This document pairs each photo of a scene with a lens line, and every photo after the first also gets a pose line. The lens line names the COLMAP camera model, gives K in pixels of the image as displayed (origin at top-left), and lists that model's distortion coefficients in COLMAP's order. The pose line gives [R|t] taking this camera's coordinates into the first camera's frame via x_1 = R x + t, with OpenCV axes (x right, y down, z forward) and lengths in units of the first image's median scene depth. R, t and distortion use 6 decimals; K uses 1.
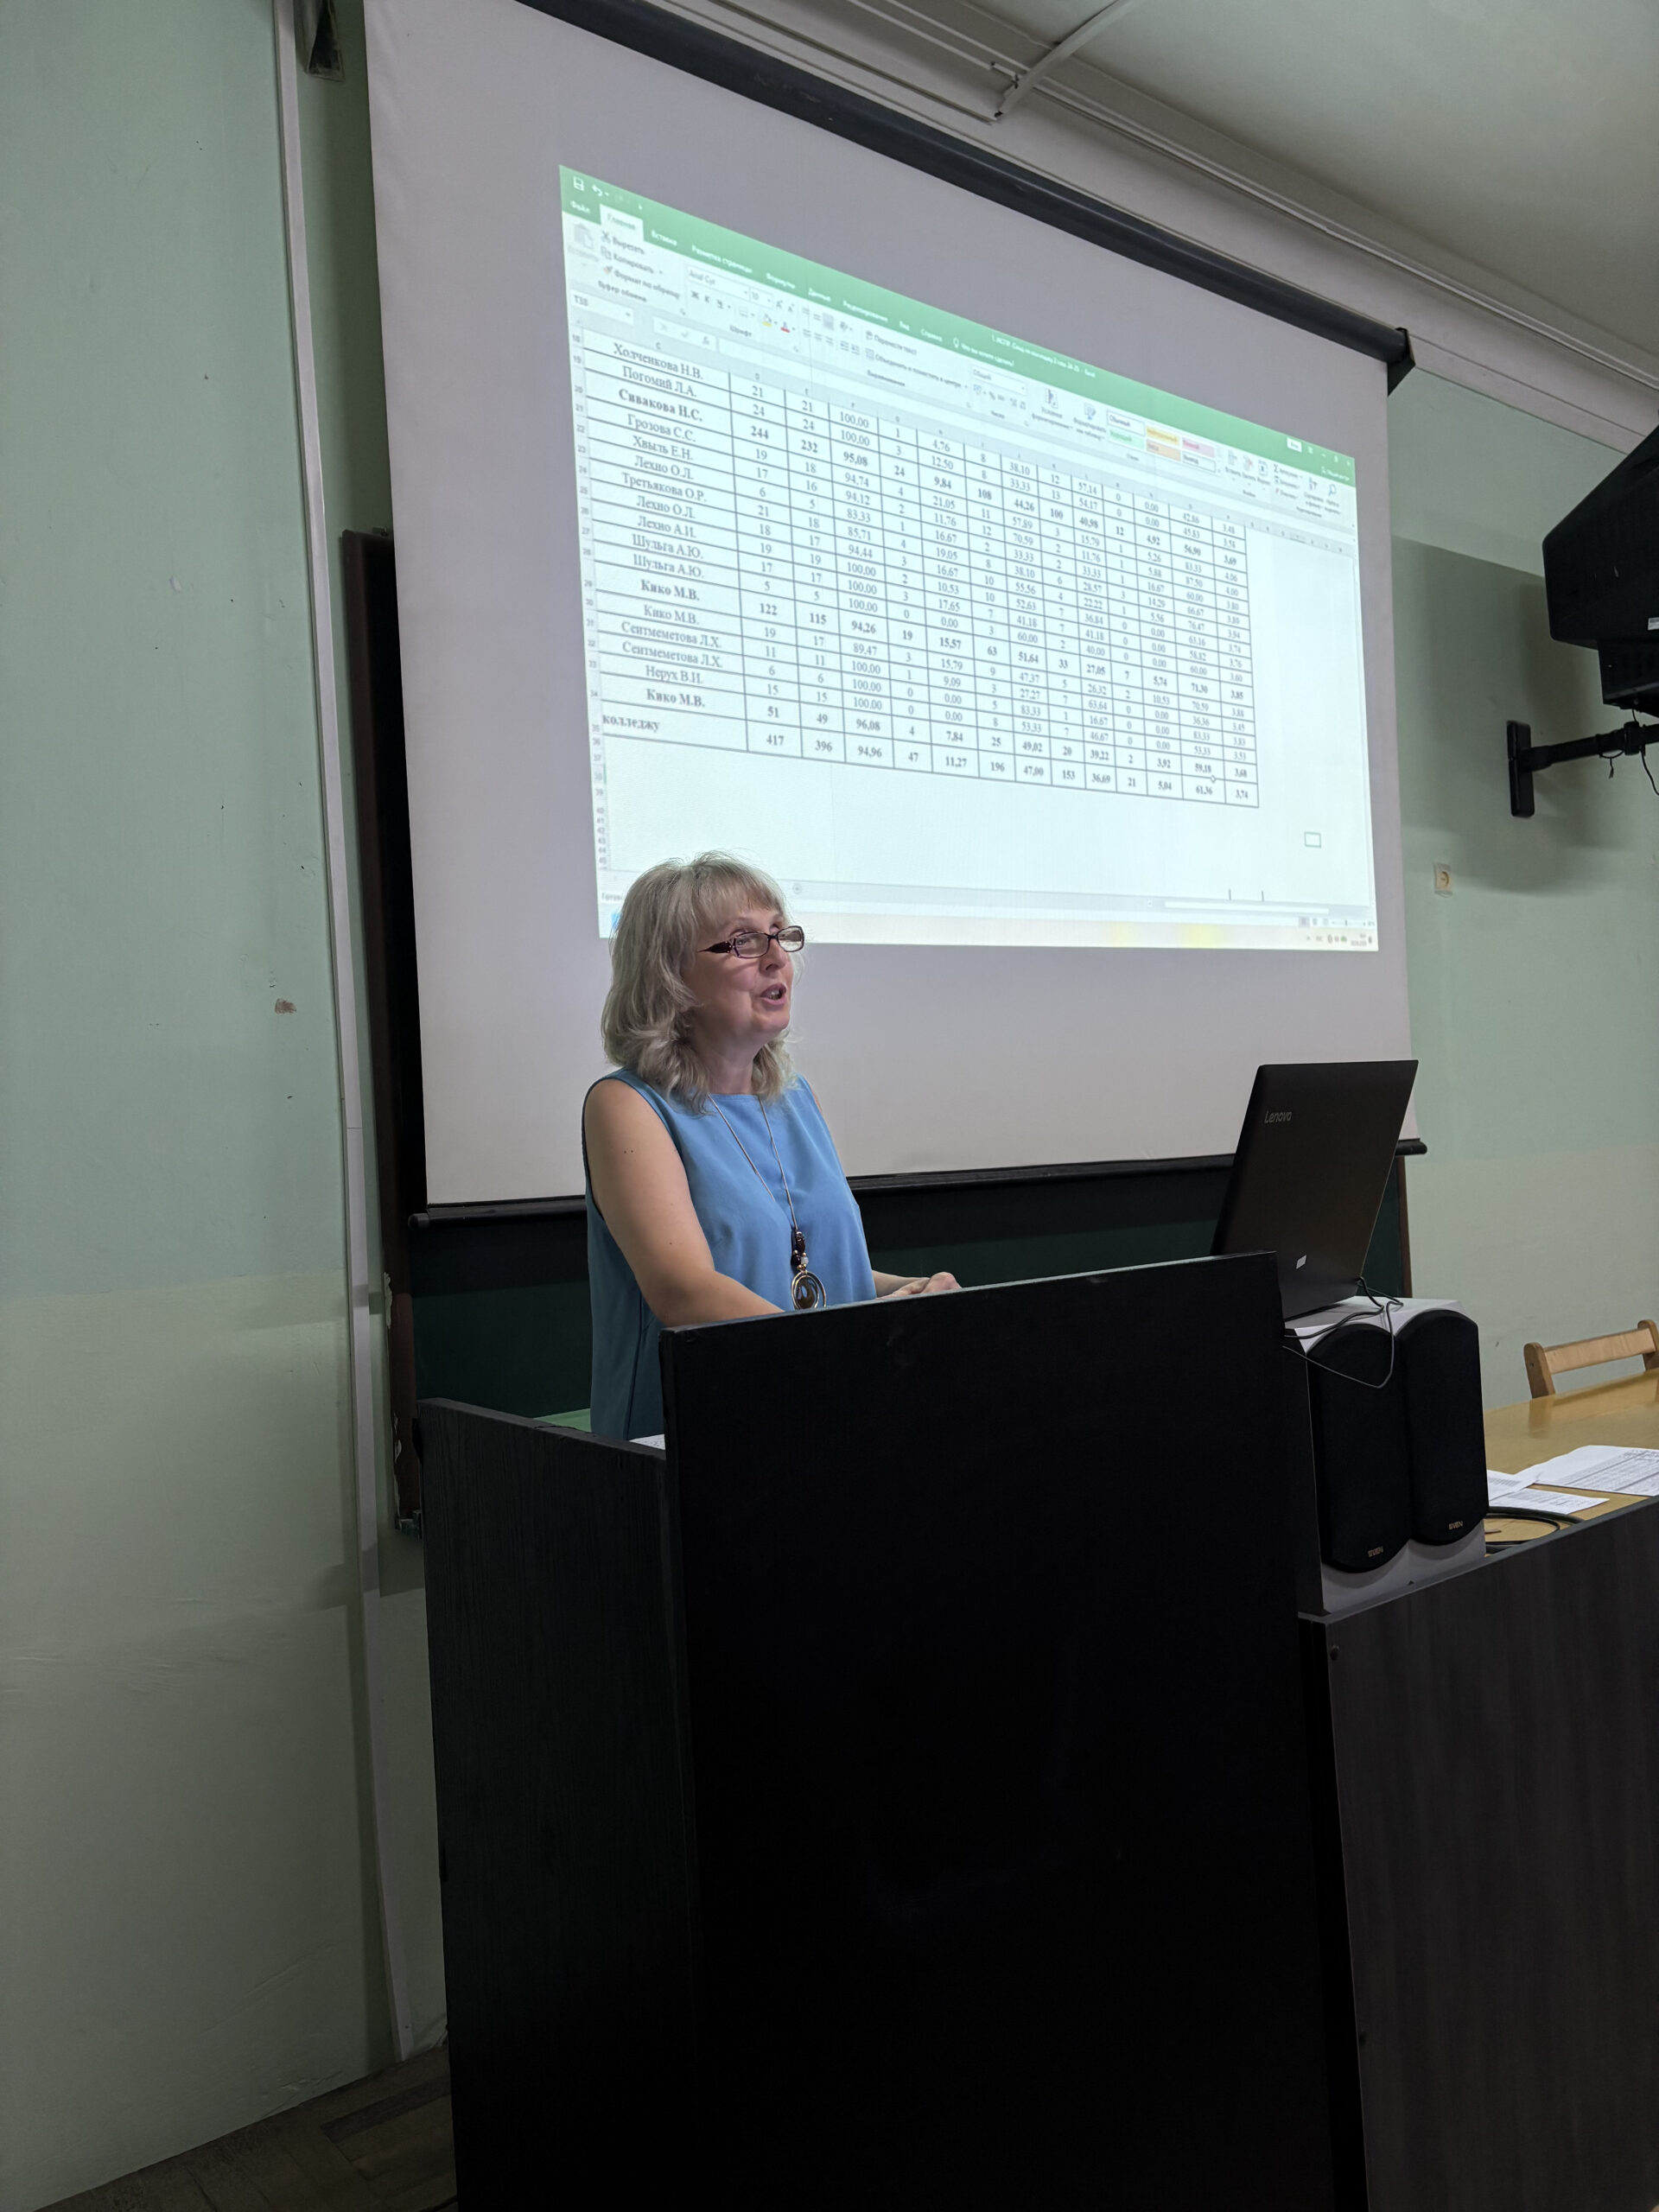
lens RADIAL K [[1667.8, 0, 829.5], [0, 1667.8, 1106.0], [0, 0, 1]] dist [0.064414, -0.000746]
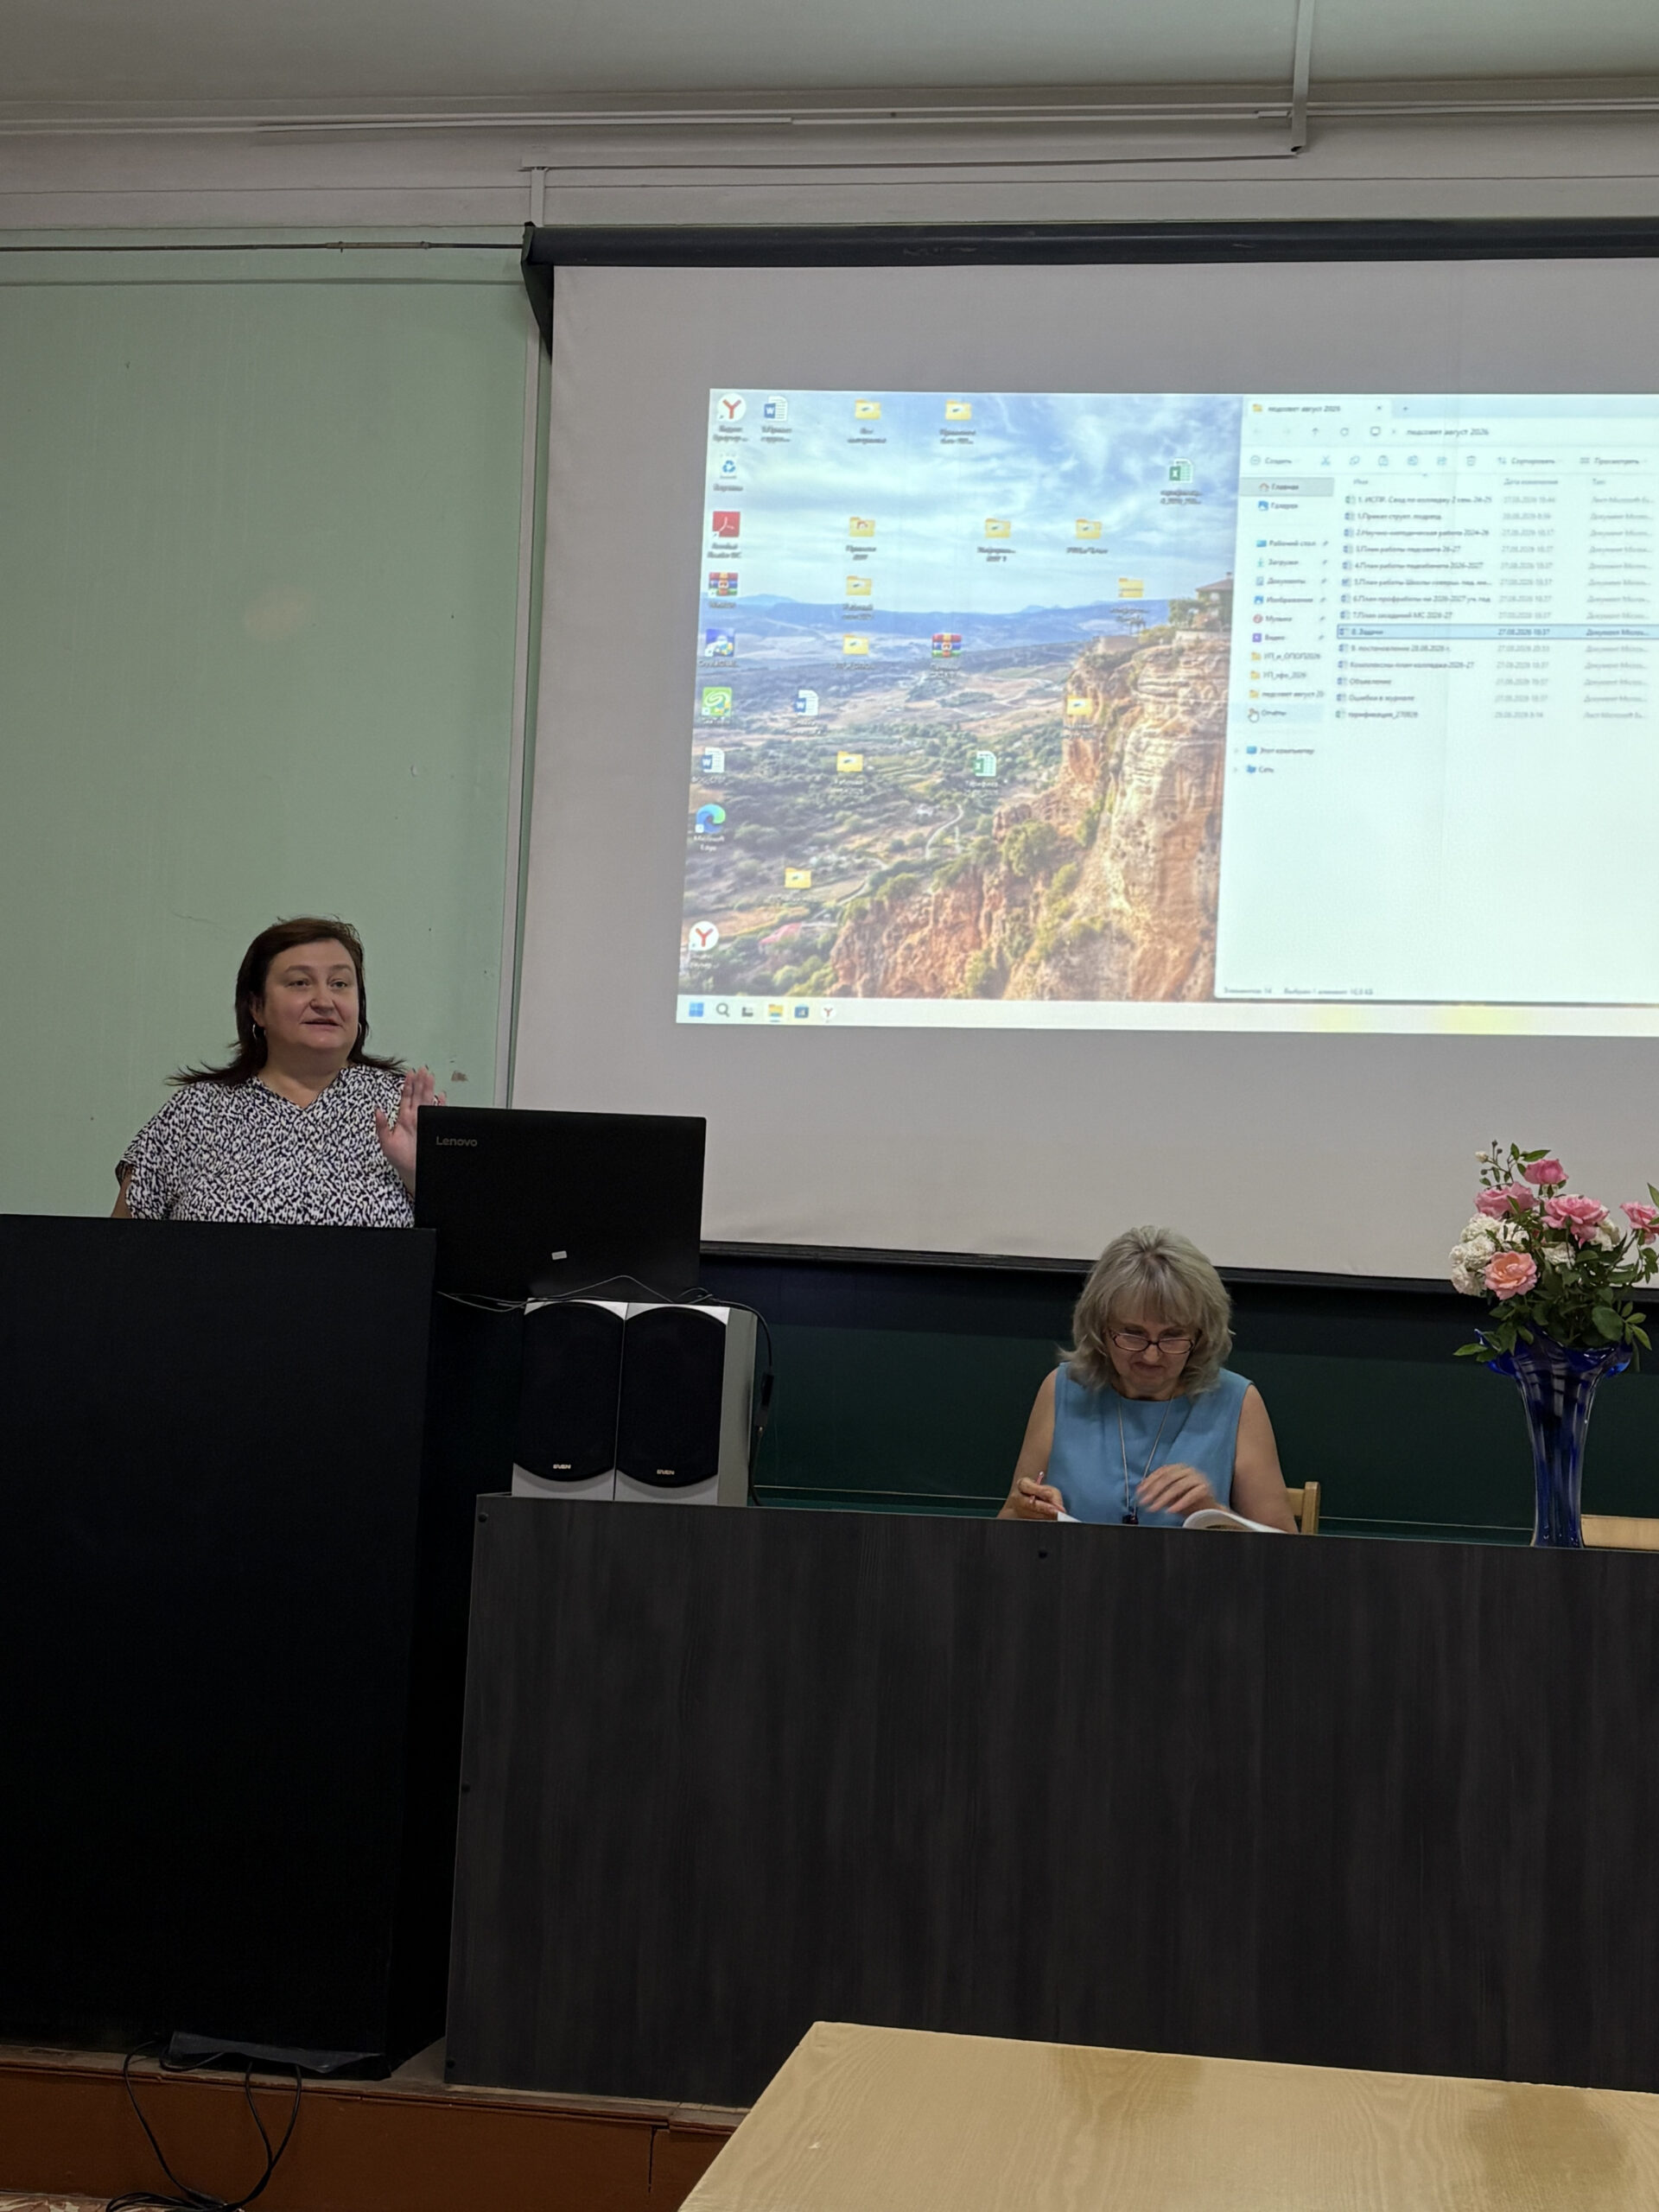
lens RADIAL K [[3018.1, 0, 823.5], [0, 3018.1, 1094.1], [0, 0, 1]] dist [0.123132, -0.274748]
pose [[0.684765, 0.017352, -0.728557, 2.268300], [-0.070536, 0.996601, -0.042560, 0.051021], [0.725342, 0.080534, 0.683662, -0.576055]]
